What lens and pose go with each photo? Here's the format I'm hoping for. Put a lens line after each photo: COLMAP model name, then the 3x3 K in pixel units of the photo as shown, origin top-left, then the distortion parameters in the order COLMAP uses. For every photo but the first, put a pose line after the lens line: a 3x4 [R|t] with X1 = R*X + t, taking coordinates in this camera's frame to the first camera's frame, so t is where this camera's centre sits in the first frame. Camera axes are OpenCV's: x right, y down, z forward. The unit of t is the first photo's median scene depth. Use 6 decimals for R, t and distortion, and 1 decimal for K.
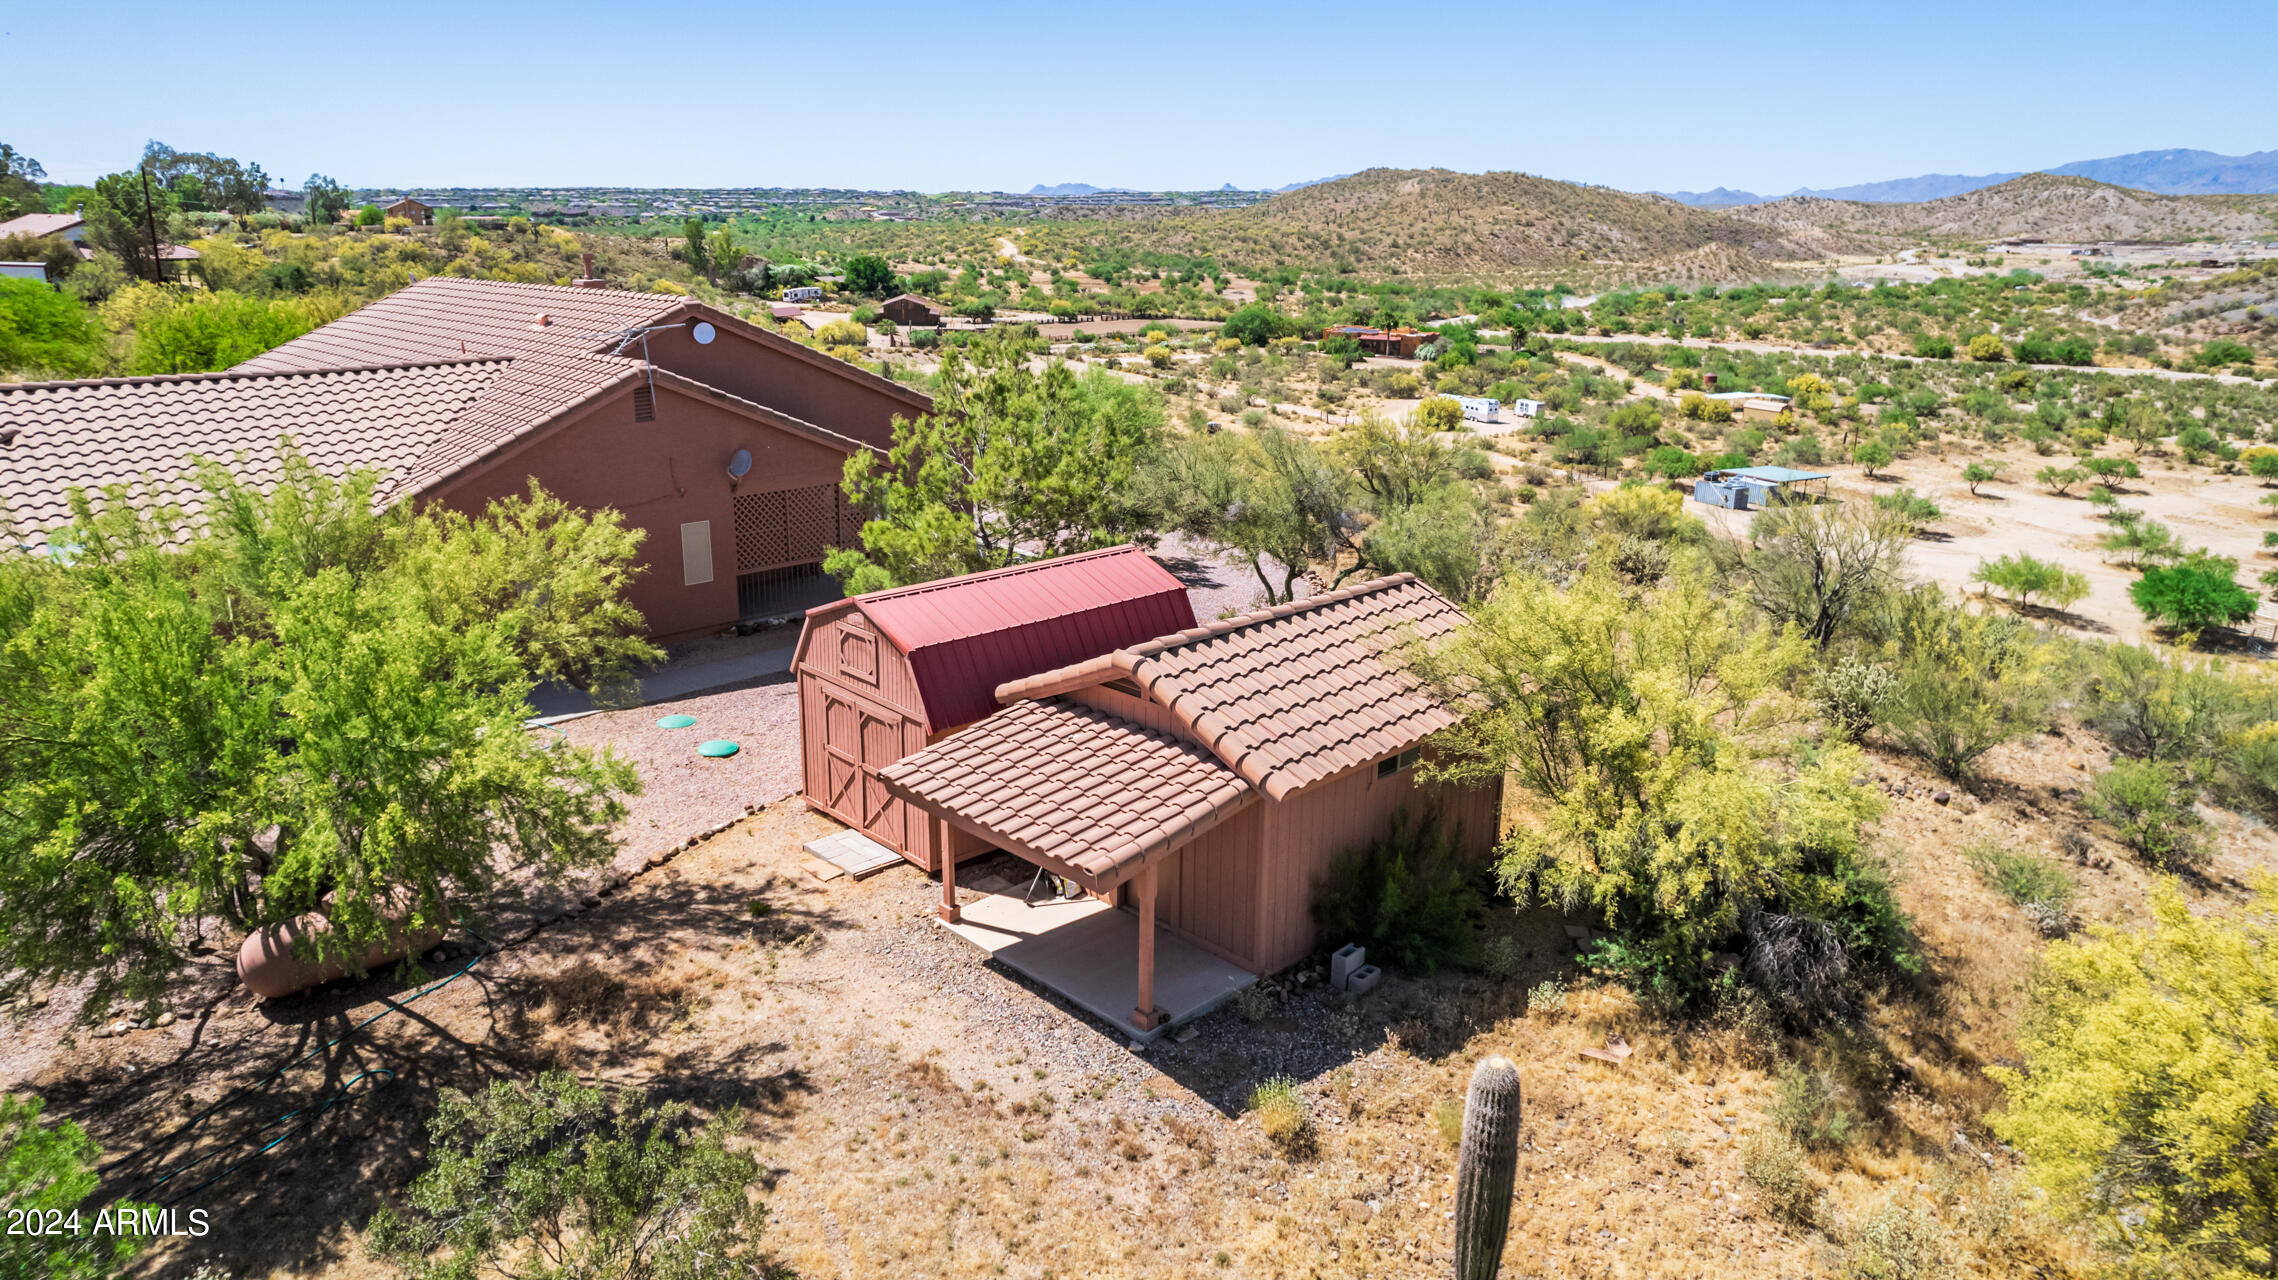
lens RADIAL K [[1460.6, 0, 1142.7], [0, 1460.6, 628.9], [0, 0, 1]] dist [-0.091978, 0.086742]
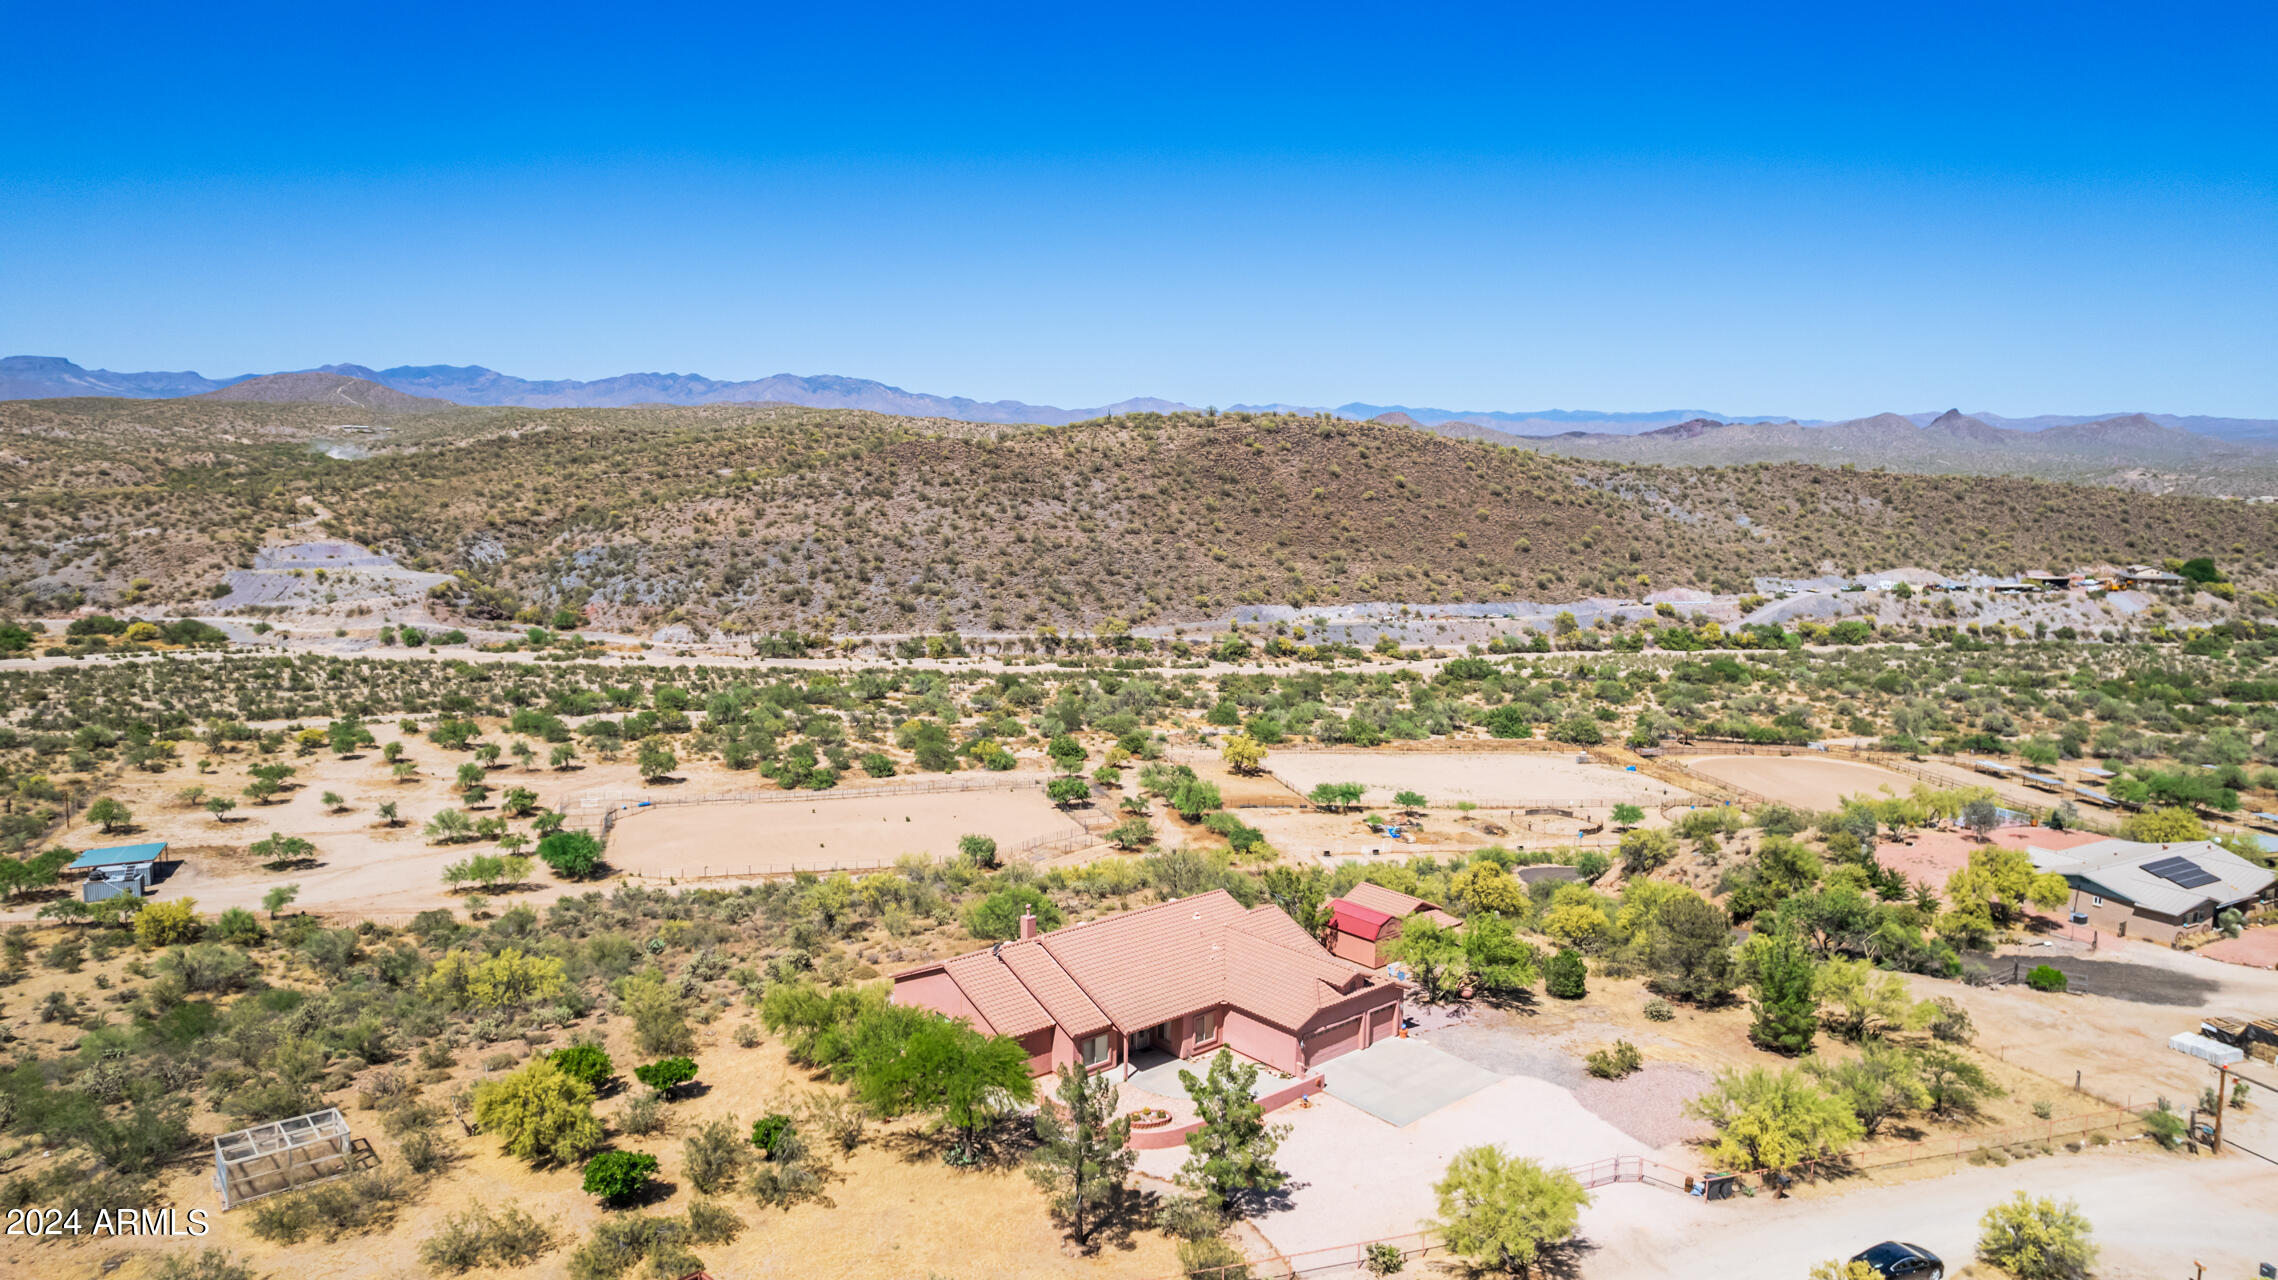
lens RADIAL K [[1451.4, 0, 1140.1], [0, 1451.4, 639.5], [0, 0, 1]] dist [-0.075170, 0.063066]
pose [[0.064115, -0.138359, 0.988305, -0.222164], [0.260482, 0.958331, 0.117264, -0.076918], [-0.963348, 0.249917, 0.097483, 0.047728]]
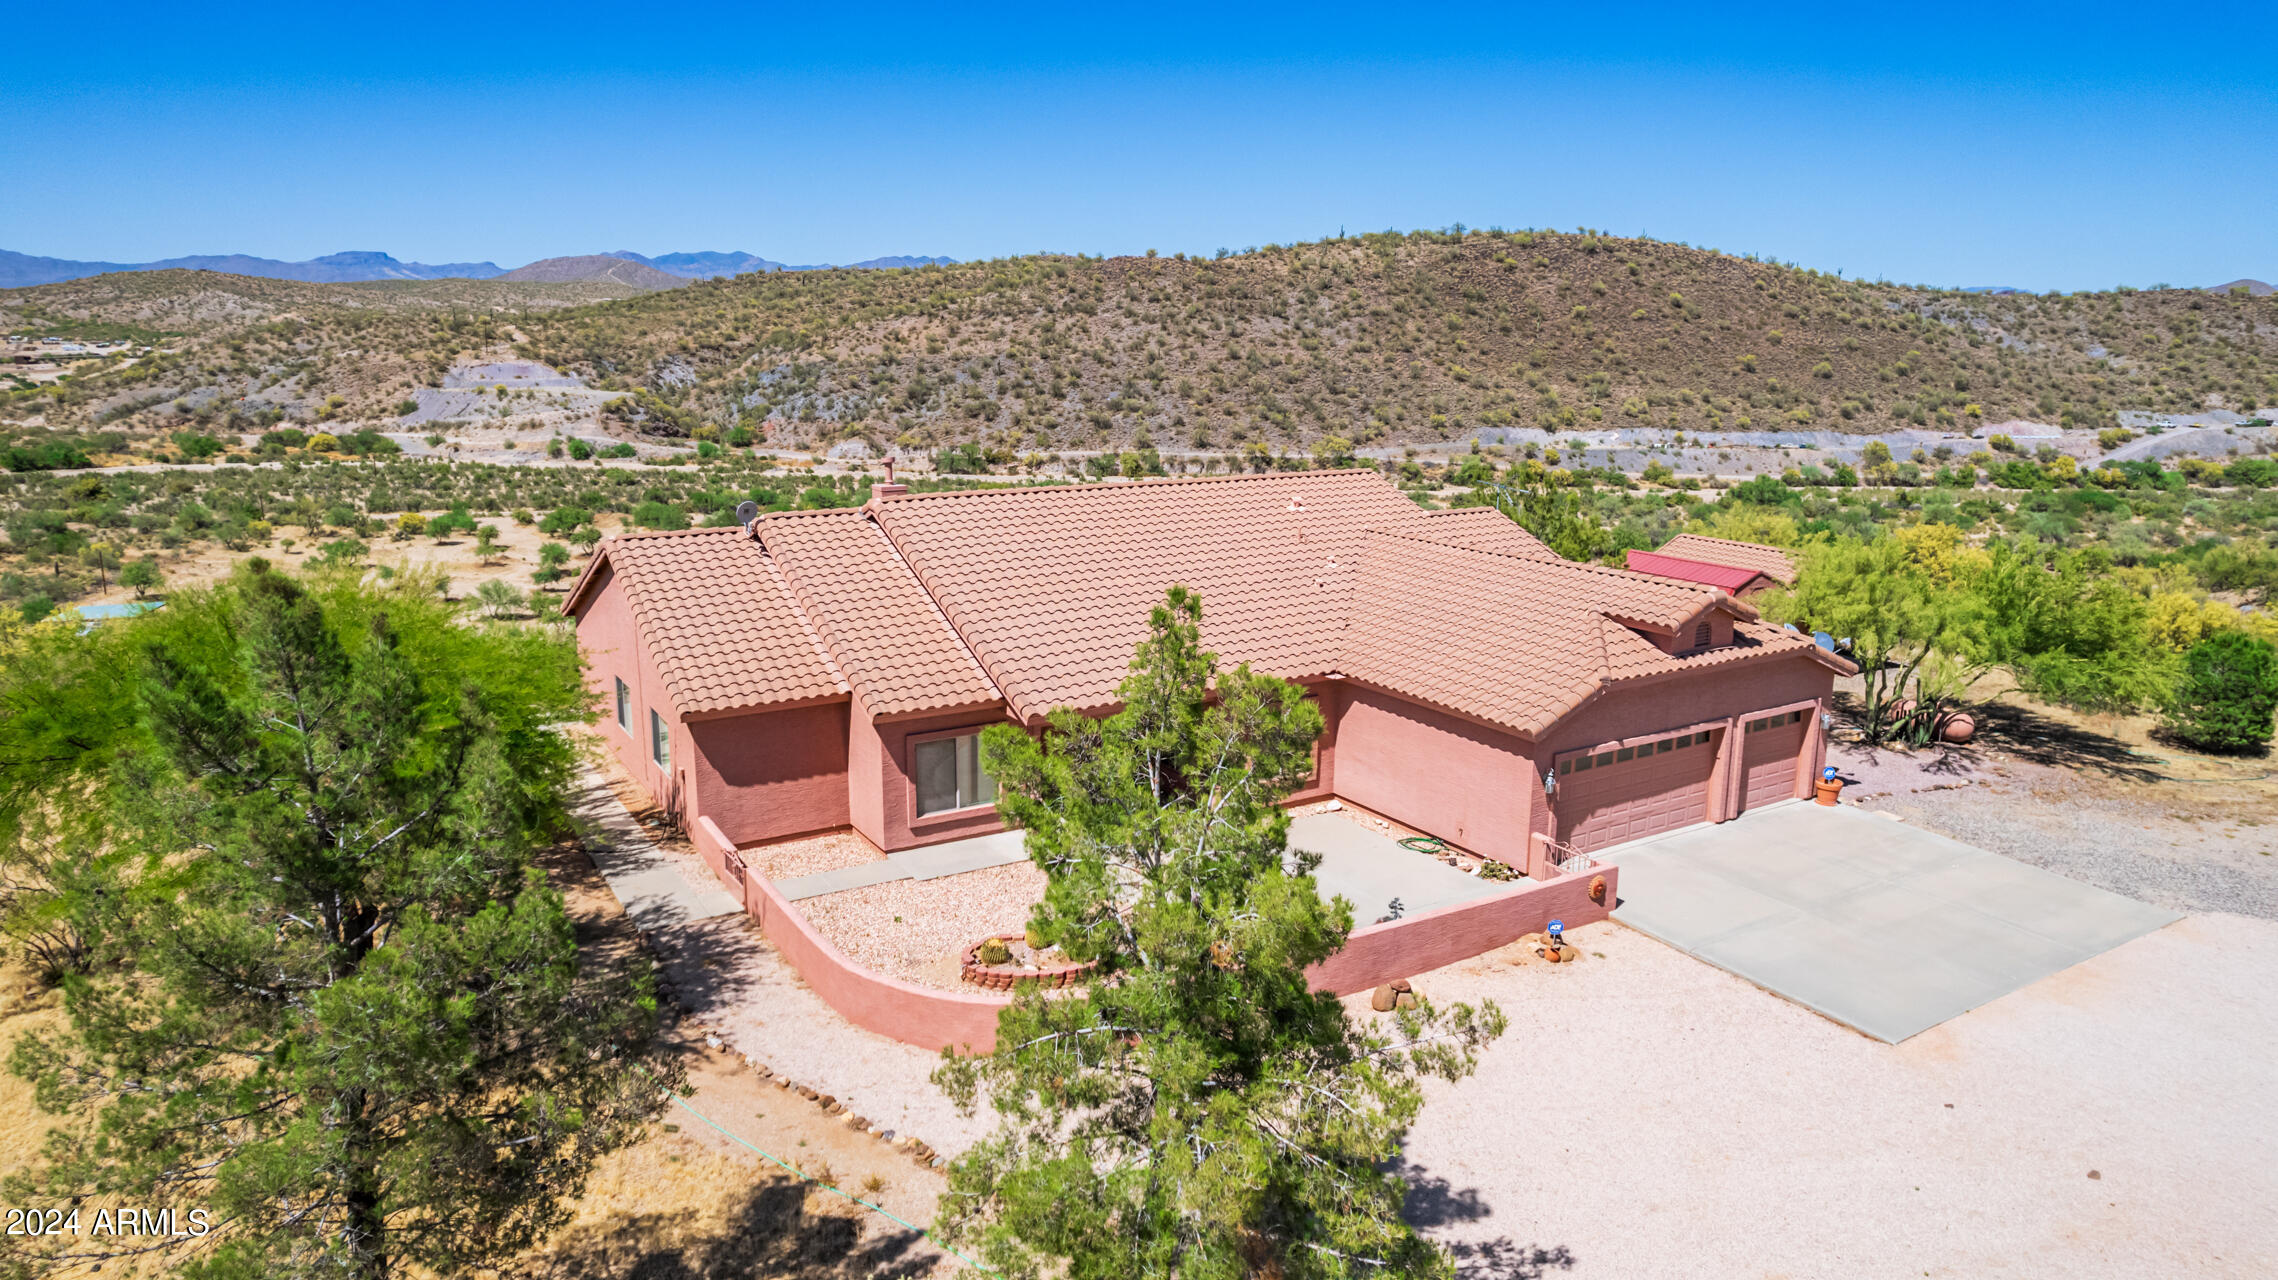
lens RADIAL K [[1452.7, 0, 1139.5], [0, 1452.7, 633.7], [0, 0, 1]] dist [-0.085974, 0.078760]
pose [[0.229249, -0.208065, 0.950870, -0.111762], [0.261569, 0.954122, 0.145714, -0.022069], [-0.937564, 0.215313, 0.273155, 0.056632]]
